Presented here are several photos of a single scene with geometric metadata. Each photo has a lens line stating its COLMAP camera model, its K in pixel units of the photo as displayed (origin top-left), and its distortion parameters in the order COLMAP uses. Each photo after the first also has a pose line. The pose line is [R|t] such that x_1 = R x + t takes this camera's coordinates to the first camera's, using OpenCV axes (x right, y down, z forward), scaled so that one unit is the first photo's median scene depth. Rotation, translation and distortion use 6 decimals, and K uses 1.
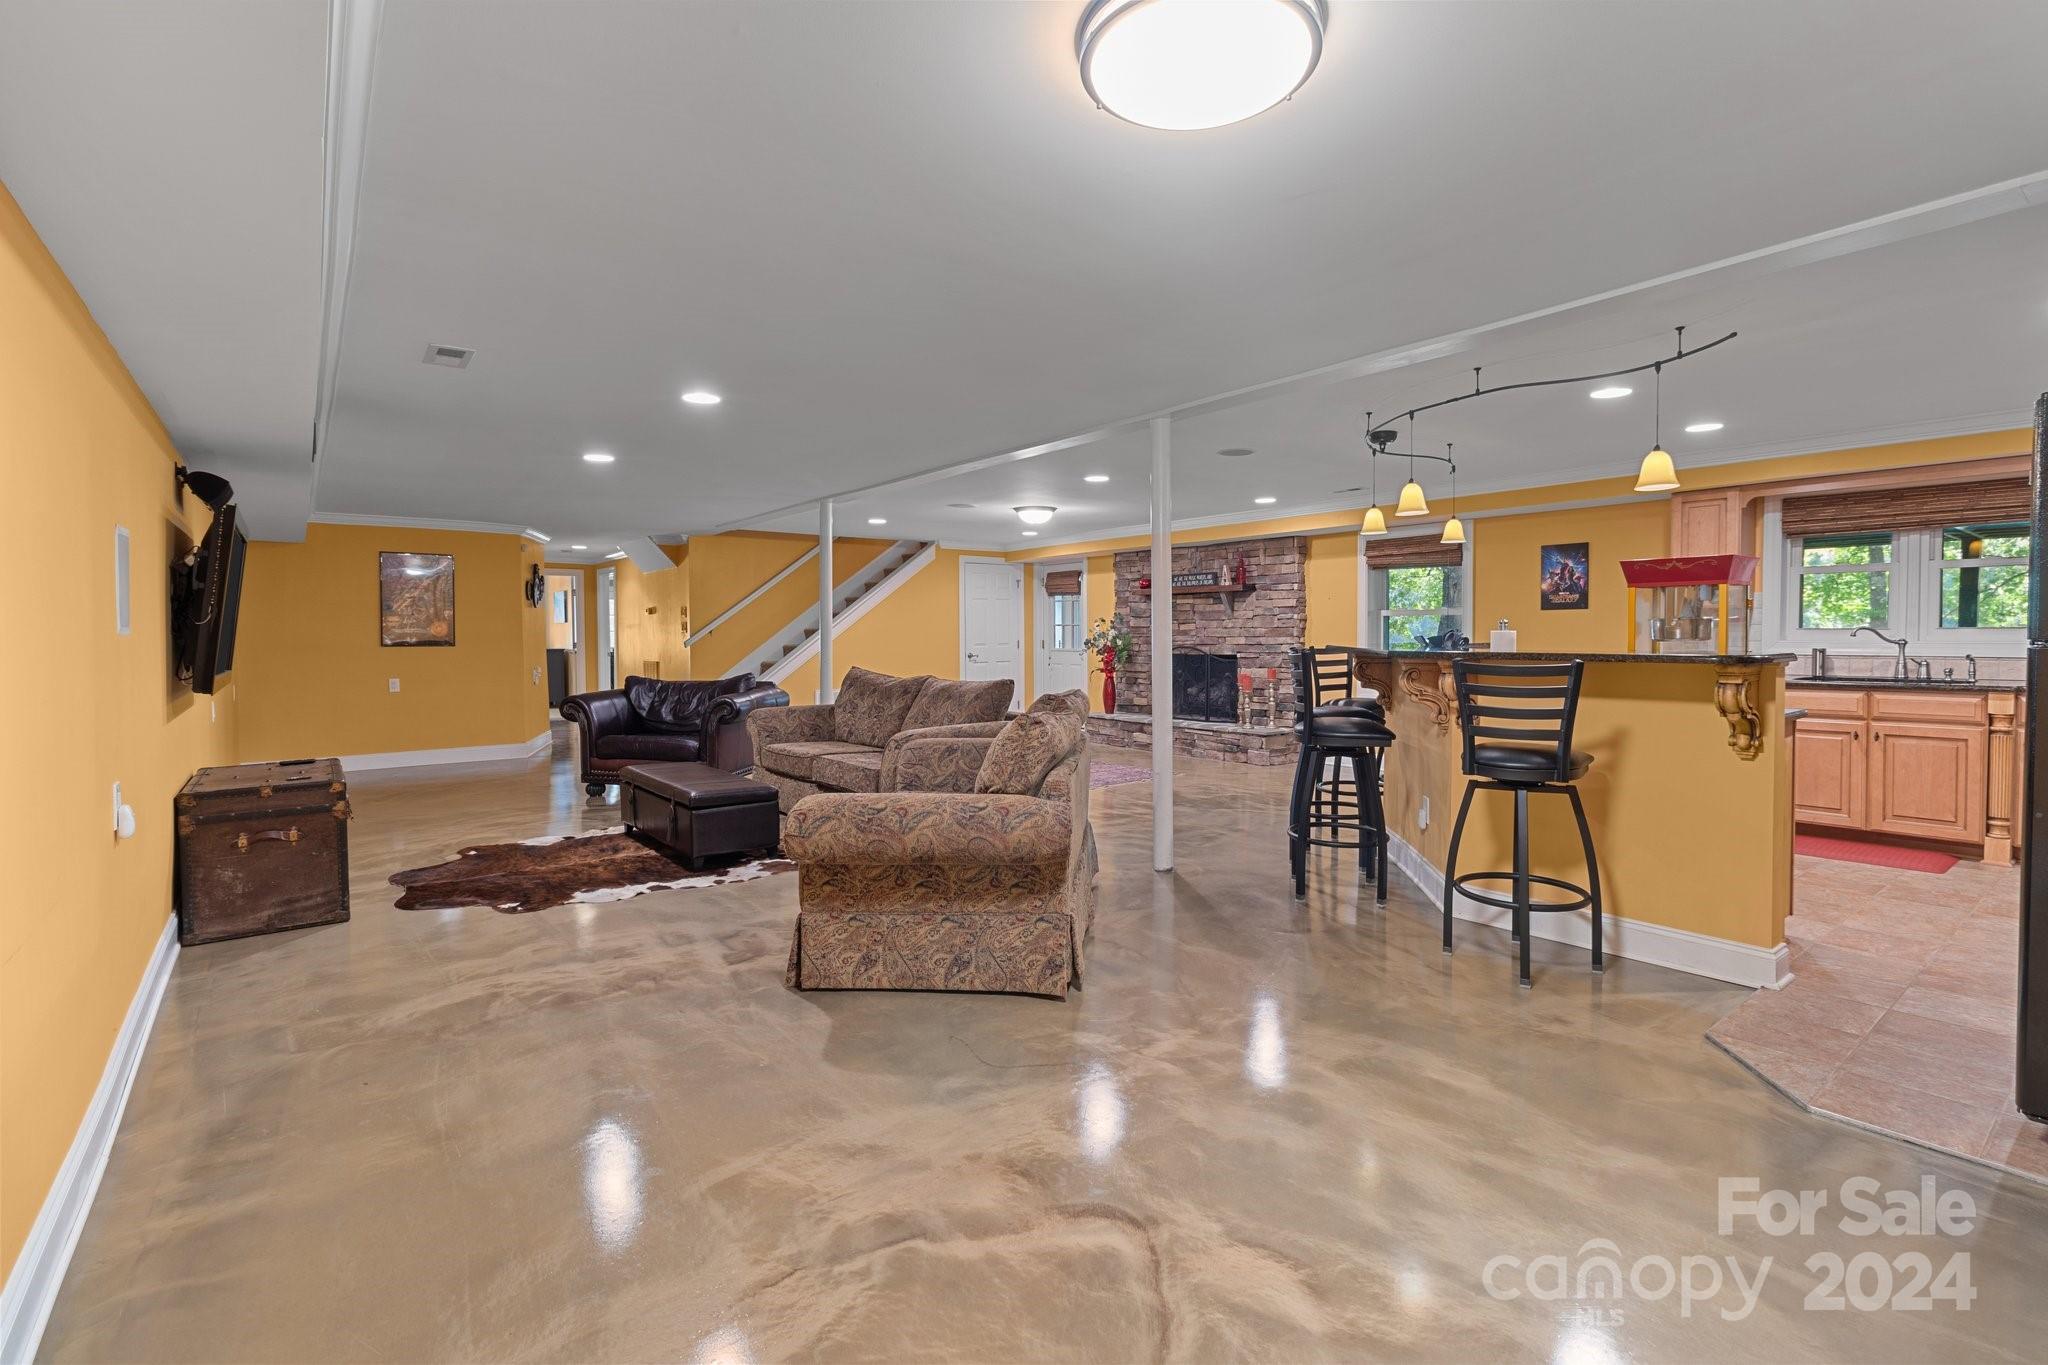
lens RADIAL K [[947.3, 0, 1051.6], [0, 947.3, 655.2], [0, 0, 1]] dist [-0.001416, 0.000100]
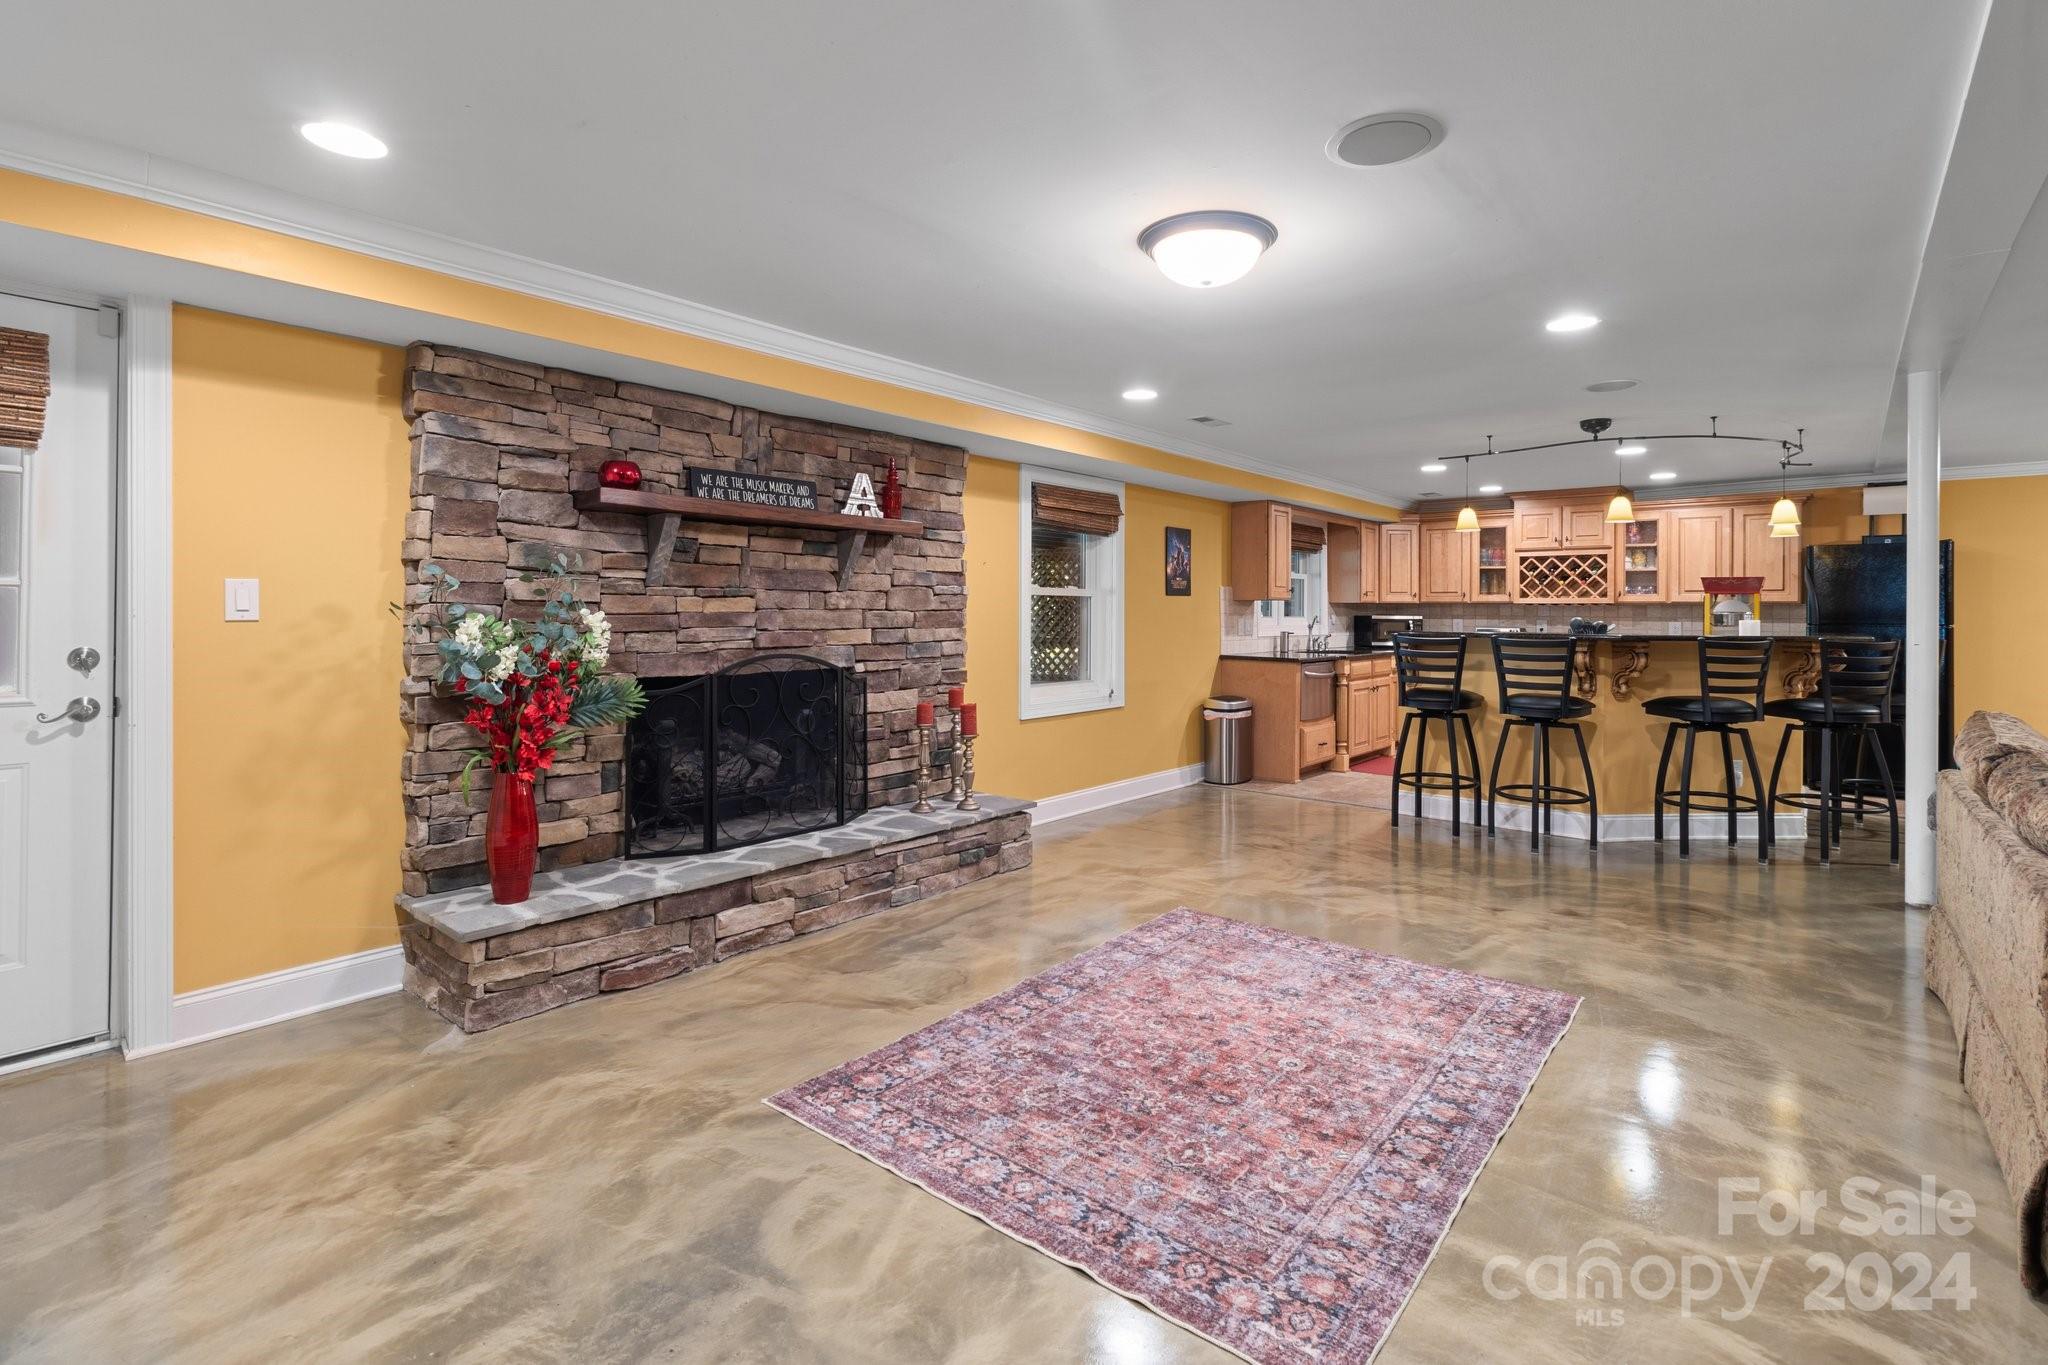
lens RADIAL K [[959.3, 0, 1039.9], [0, 959.3, 596.7], [0, 0, 1]] dist [0.000609, -0.000731]
pose [[-0.201130, 0.014947, 0.979451, -0.300610], [0.014372, 0.999821, -0.012306, -0.029038], [-0.979459, 0.011601, -0.201309, 1.037740]]
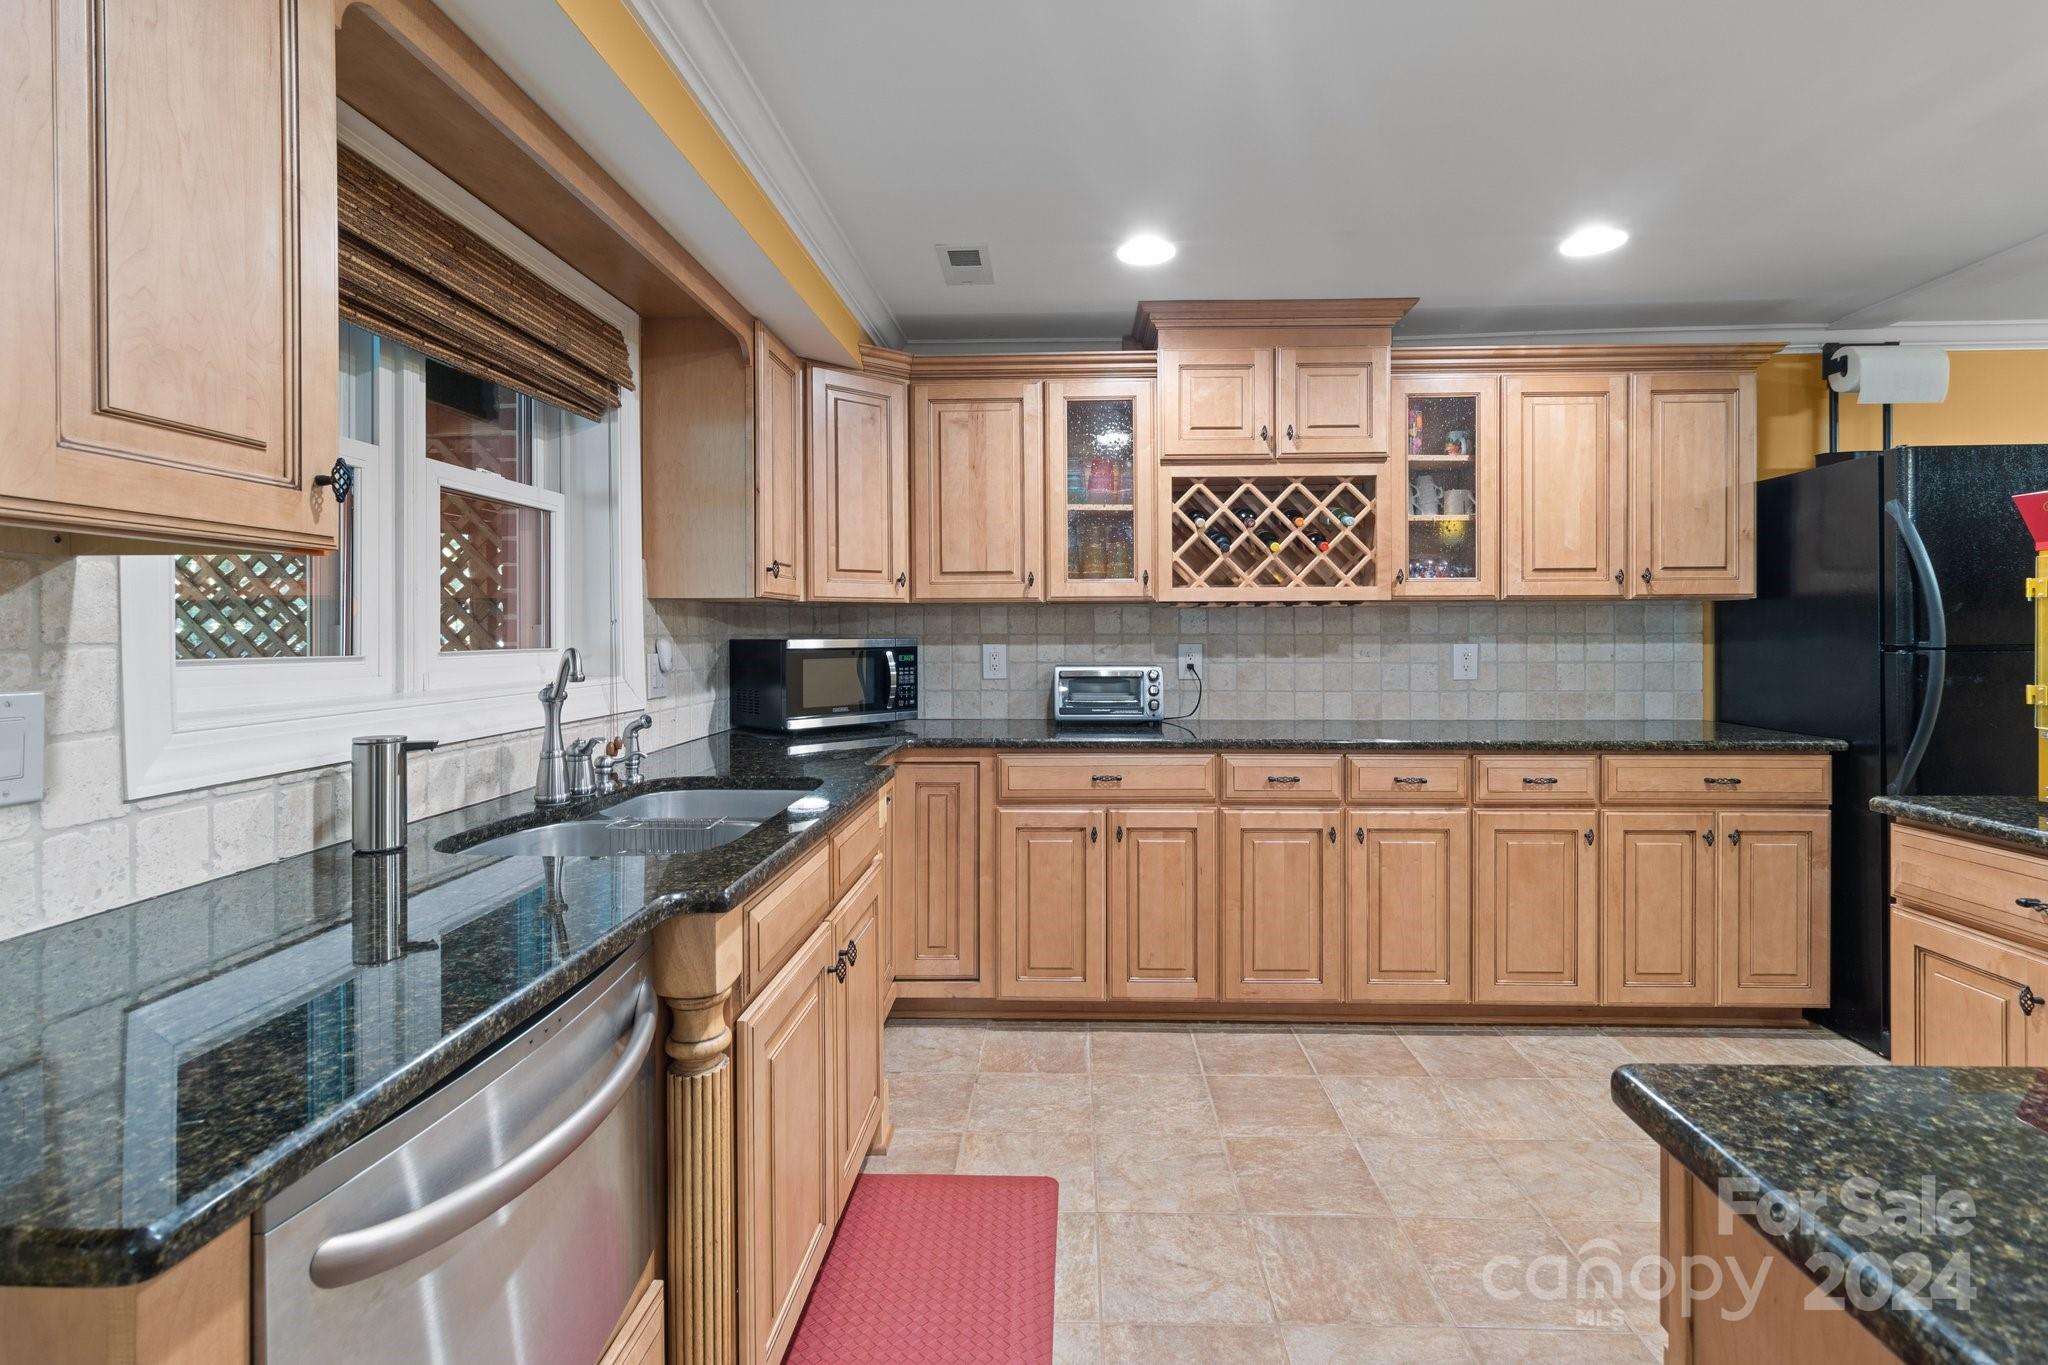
lens RADIAL K [[948.5, 0, 1042.3], [0, 948.5, 632.1], [0, 0, 1]] dist [-0.002749, 0.000470]
pose [[-0.760169, 0.005176, 0.649704, 0.329481], [0.019011, 0.999717, 0.014279, -0.022023], [-0.649447, 0.023206, -0.760053, 0.688630]]
